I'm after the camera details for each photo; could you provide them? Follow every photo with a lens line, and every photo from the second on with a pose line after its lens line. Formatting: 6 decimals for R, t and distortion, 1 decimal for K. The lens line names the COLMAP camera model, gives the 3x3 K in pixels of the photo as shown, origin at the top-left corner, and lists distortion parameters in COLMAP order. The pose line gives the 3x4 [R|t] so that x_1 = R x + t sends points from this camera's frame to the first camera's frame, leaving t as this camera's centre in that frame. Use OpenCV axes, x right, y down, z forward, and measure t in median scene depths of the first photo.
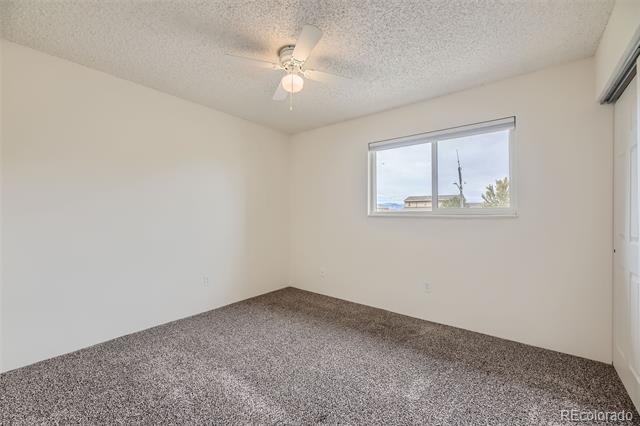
lens RADIAL K [[264.7, 0, 320.0], [0, 264.7, 213.0], [0, 0, 1]] dist [0.001026, 0.000034]
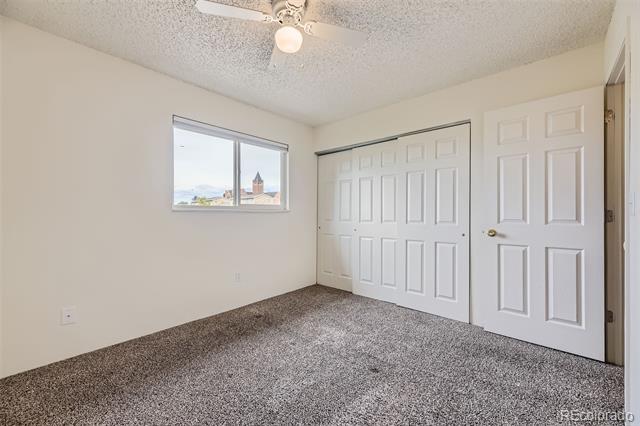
lens RADIAL K [[264.7, 0, 320.0], [0, 264.7, 213.0], [0, 0, 1]] dist [0.001026, 0.000034]
pose [[0.042893, 0.006525, 0.999058, -0.642952], [0.002199, 0.999976, -0.006626, 0.031741], [-0.999077, 0.002481, 0.042877, 0.622307]]
